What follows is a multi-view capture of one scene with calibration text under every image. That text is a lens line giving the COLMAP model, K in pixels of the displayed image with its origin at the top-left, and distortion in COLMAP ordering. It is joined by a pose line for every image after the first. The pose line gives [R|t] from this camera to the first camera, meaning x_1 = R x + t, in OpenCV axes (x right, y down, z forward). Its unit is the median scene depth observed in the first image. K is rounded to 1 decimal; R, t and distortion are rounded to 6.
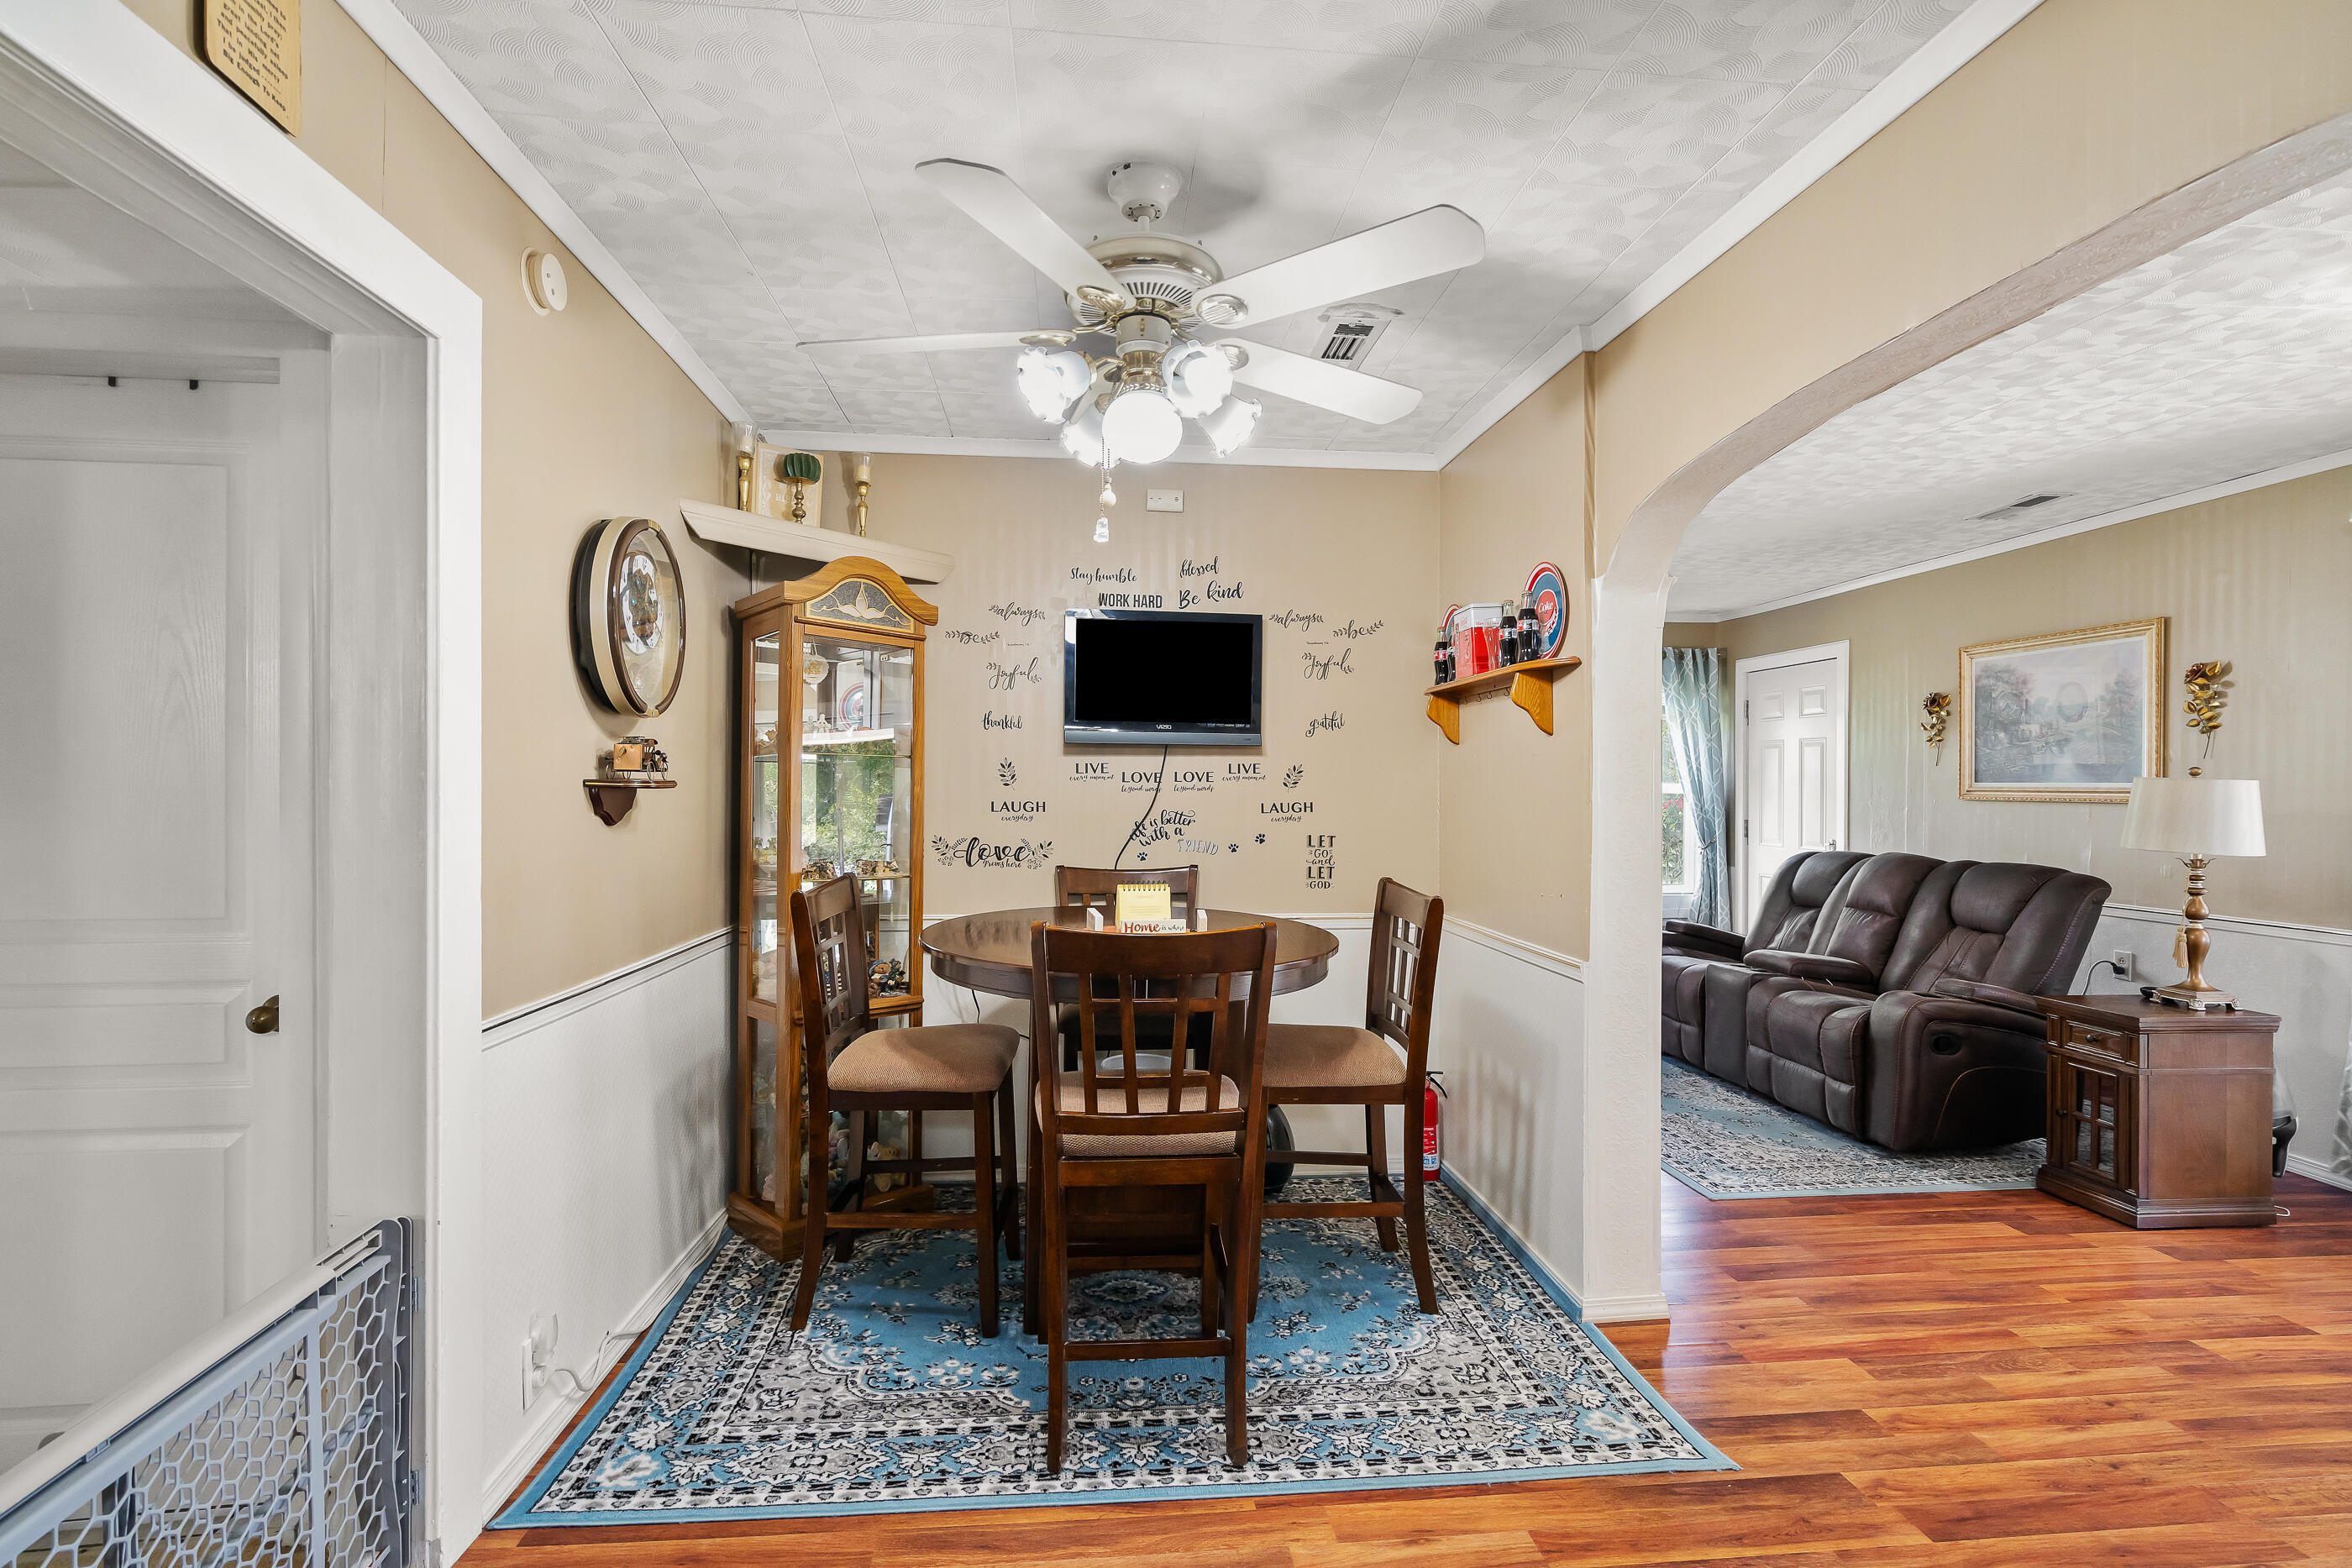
lens RADIAL K [[1091.5, 0, 1176.9], [0, 1091.5, 787.9], [0, 0, 1]] dist [0.004013, 0.000980]
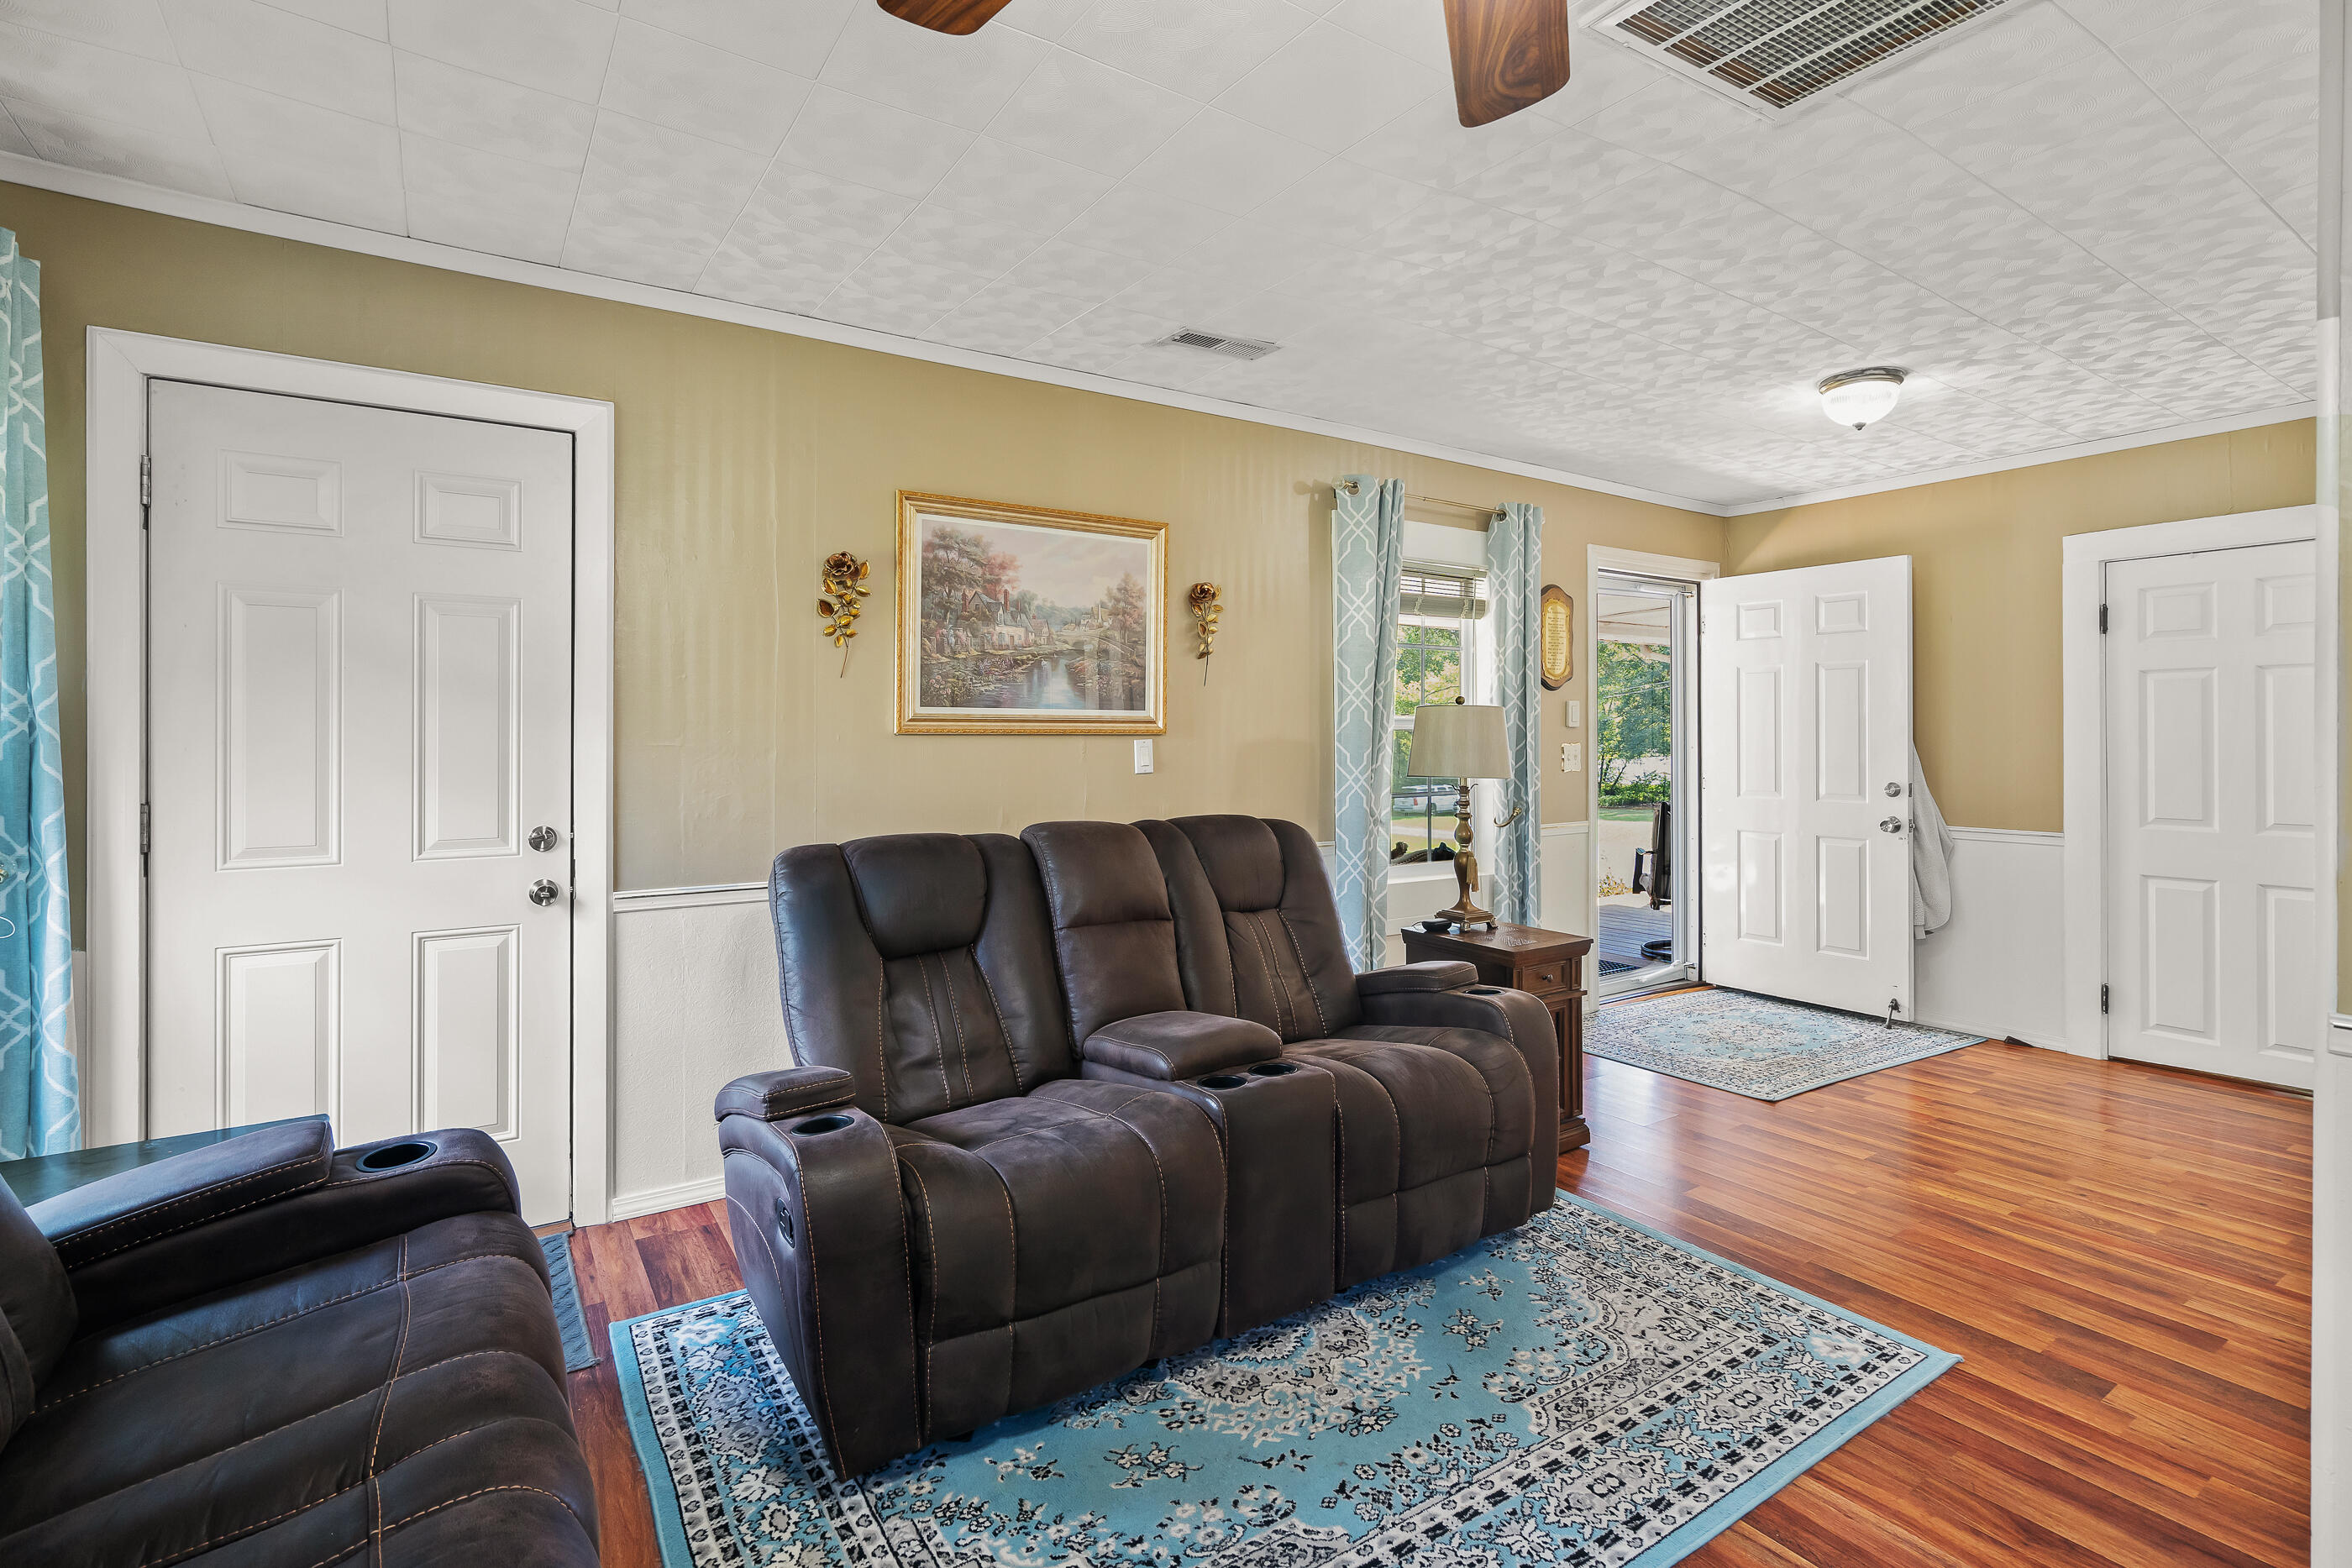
lens RADIAL K [[1091.5, 0, 1145.2], [0, 1091.5, 727.9], [0, 0, 1]] dist [0.004013, 0.000980]
pose [[-0.453260, 0.002557, 0.891375, 0.110585], [0.002377, 0.999996, -0.001659, 0.010057], [-0.891375, 0.001367, -0.453264, 1.350075]]
